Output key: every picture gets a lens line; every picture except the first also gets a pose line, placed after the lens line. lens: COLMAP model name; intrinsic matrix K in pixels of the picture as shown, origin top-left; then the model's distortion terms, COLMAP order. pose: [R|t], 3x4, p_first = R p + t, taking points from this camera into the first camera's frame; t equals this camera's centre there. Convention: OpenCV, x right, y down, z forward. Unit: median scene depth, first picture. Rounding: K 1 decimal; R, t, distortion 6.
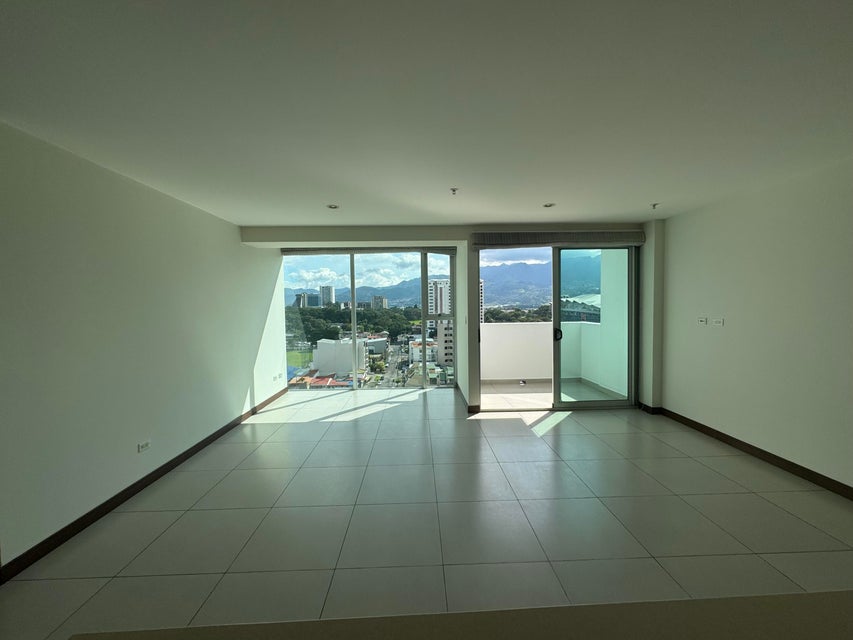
lens RADIAL K [[340.2, 0, 426.5], [0, 340.2, 320.0], [0, 0, 1]] dist [-0.000315, 0.000012]
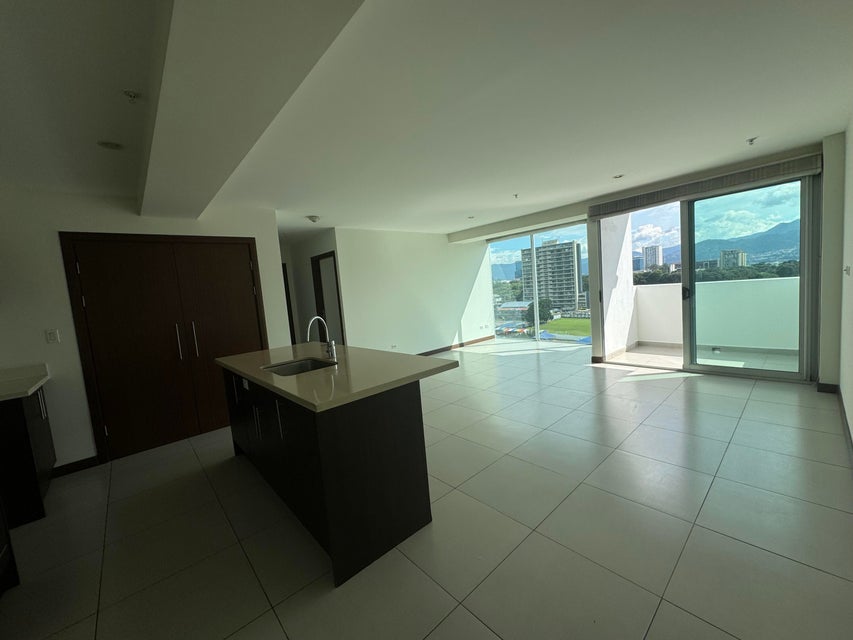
lens RADIAL K [[340.2, 0, 426.5], [0, 340.2, 320.0], [0, 0, 1]] dist [-0.000315, 0.000012]
pose [[0.643733, 0.032247, -0.764570, 0.524808], [0.038743, 0.996457, 0.074647, 0.014068], [0.764269, -0.077674, 0.640203, -0.144258]]
